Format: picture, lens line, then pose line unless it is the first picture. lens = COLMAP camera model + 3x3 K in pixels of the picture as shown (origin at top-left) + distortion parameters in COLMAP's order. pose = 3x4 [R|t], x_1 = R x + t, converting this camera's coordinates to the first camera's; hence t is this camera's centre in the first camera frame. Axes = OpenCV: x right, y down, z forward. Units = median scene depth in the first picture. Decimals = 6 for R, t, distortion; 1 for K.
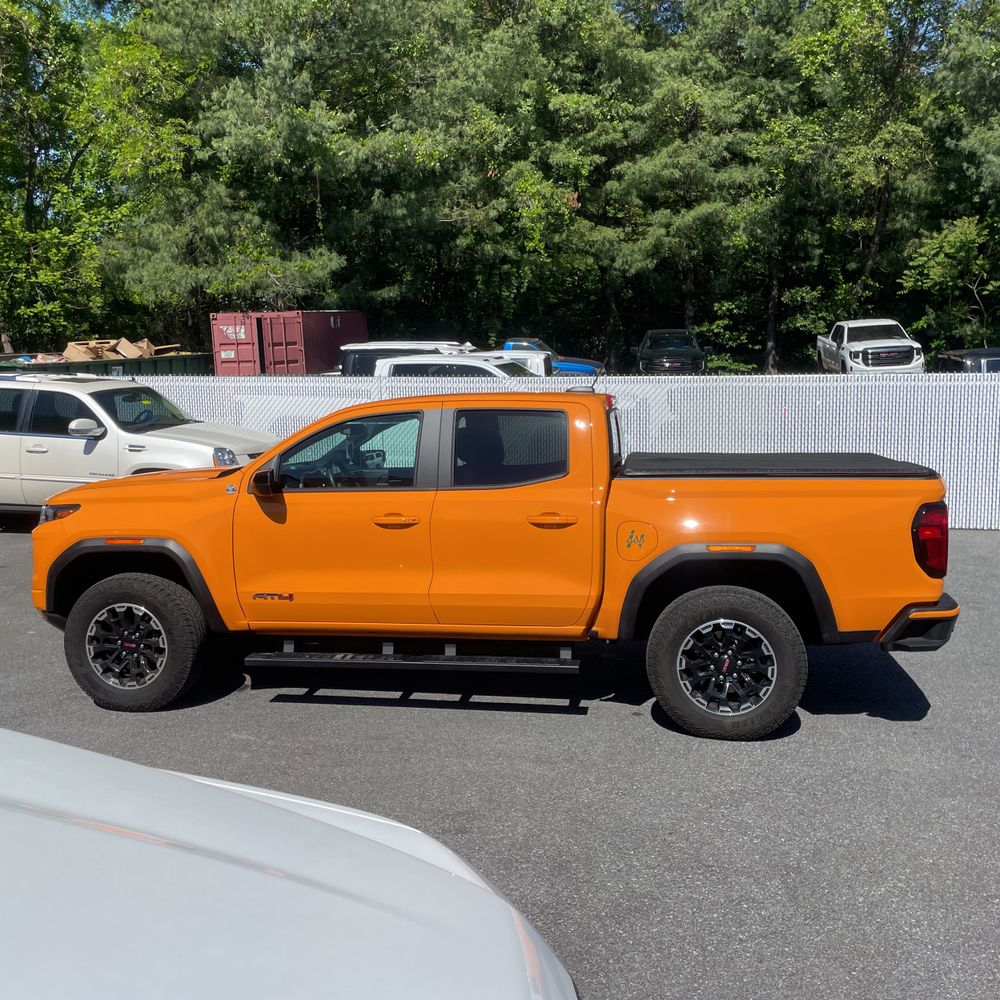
lens RADIAL K [[1026.7, 0, 472.4], [0, 1026.7, 486.2], [0, 0, 1]] dist [0.033812, 0.000000]
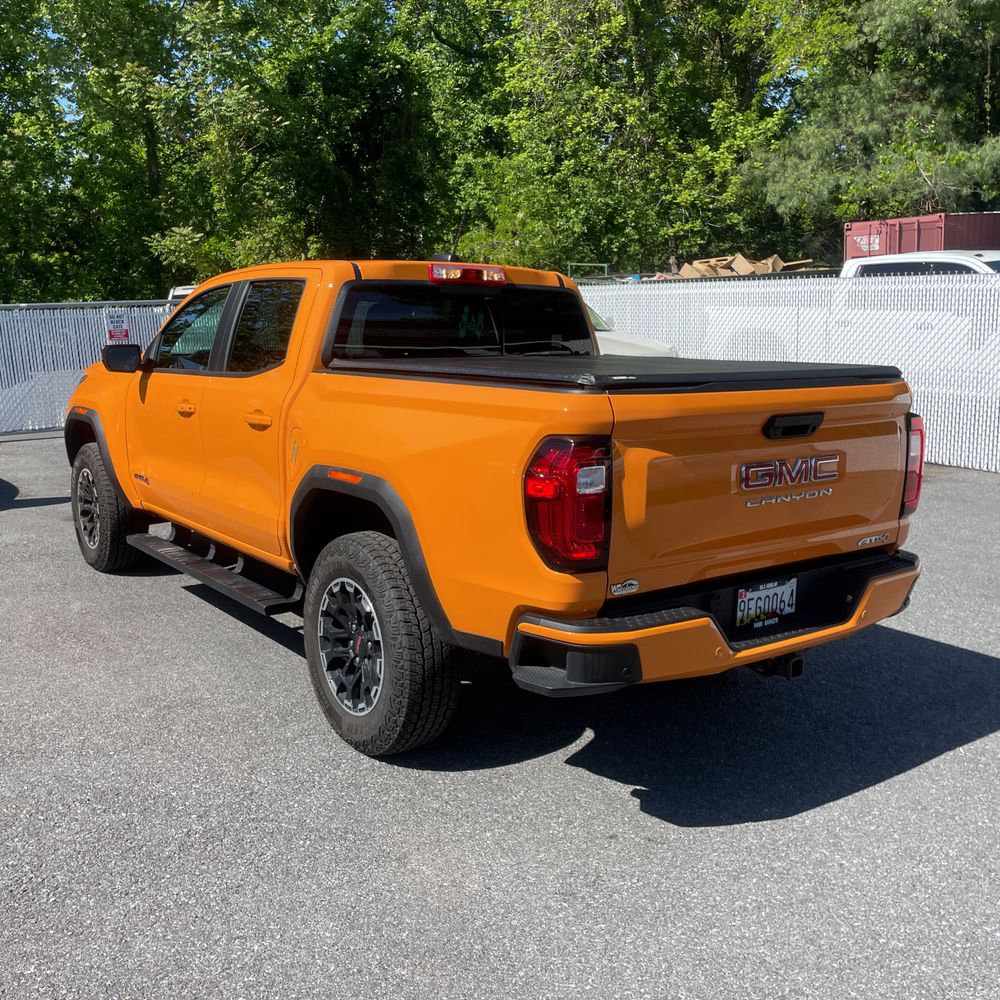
lens RADIAL K [[1026.7, 0, 492.4], [0, 1026.7, 495.6], [0, 0, 1]] dist [0.033812, 0.000000]
pose [[0.733094, 0.123507, -0.668819, 0.155243], [-0.073388, 0.991997, 0.102745, -0.000653], [0.676156, -0.026239, 0.736291, 0.112942]]
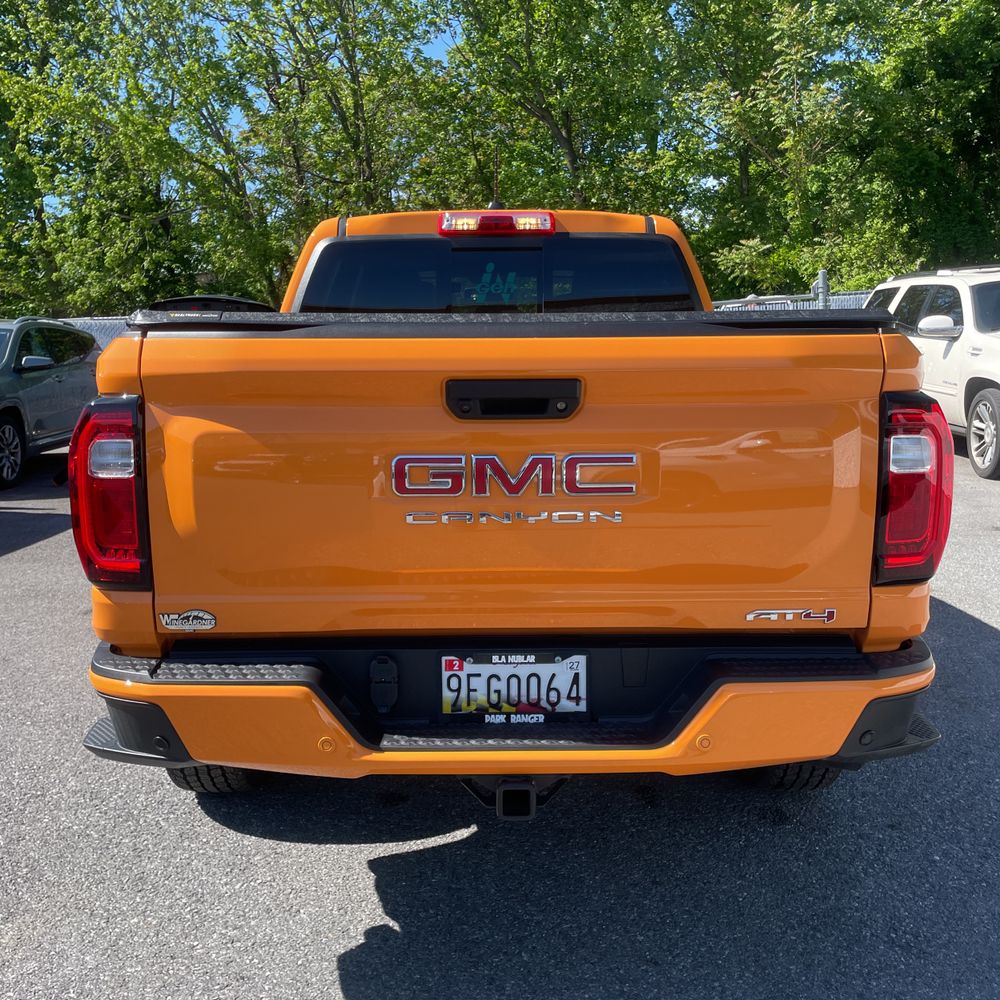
lens RADIAL K [[1026.7, 0, 494.6], [0, 1026.7, 488.8], [0, 0, 1]] dist [0.033812, 0.000000]
pose [[0.205152, 0.140006, -0.968665, 0.170418], [-0.081512, 0.988721, 0.125641, -0.001622], [0.975330, 0.053183, 0.214250, 0.210526]]
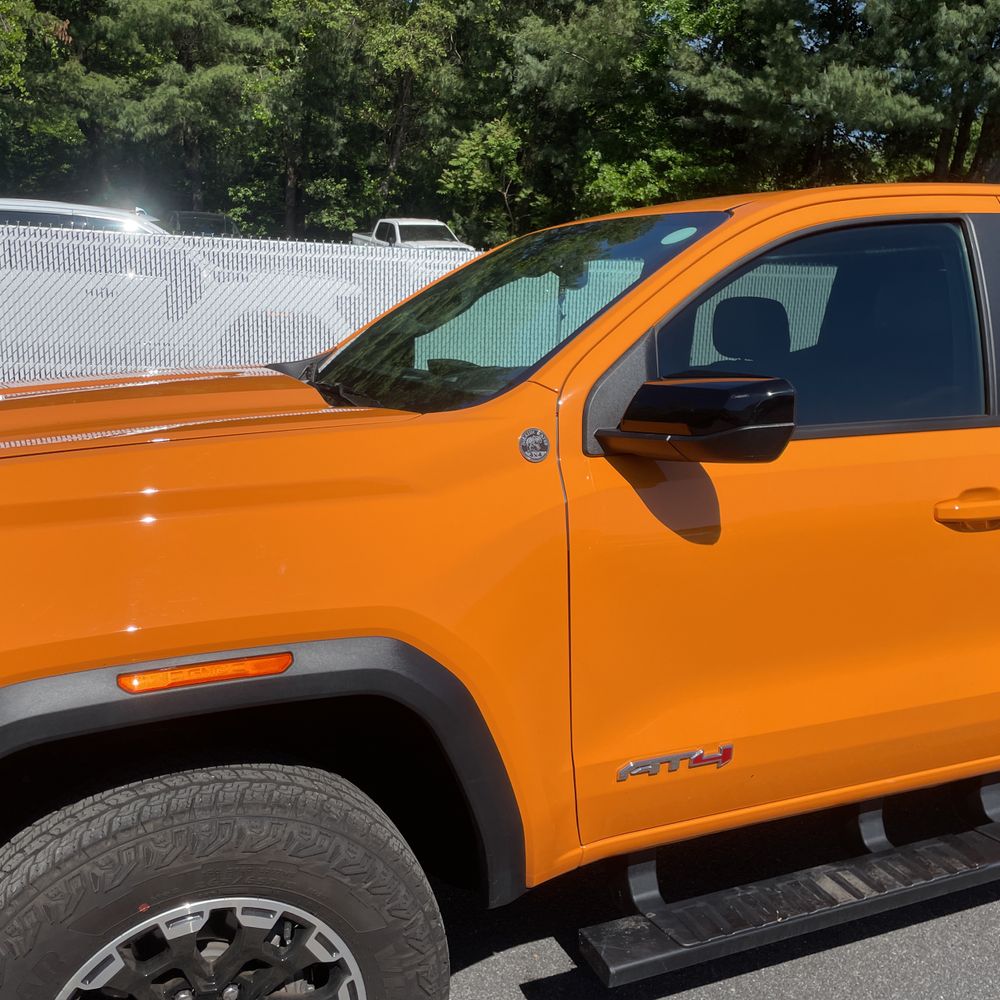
lens RADIAL K [[1026.7, 0, 504.7], [0, 1026.7, 490.2], [0, 0, 1]] dist [0.033812, 0.000000]
pose [[0.833000, -0.071449, 0.548640, -0.092514], [0.021222, 0.995023, 0.097360, -0.003068], [-0.552866, -0.069458, 0.830370, 0.168958]]
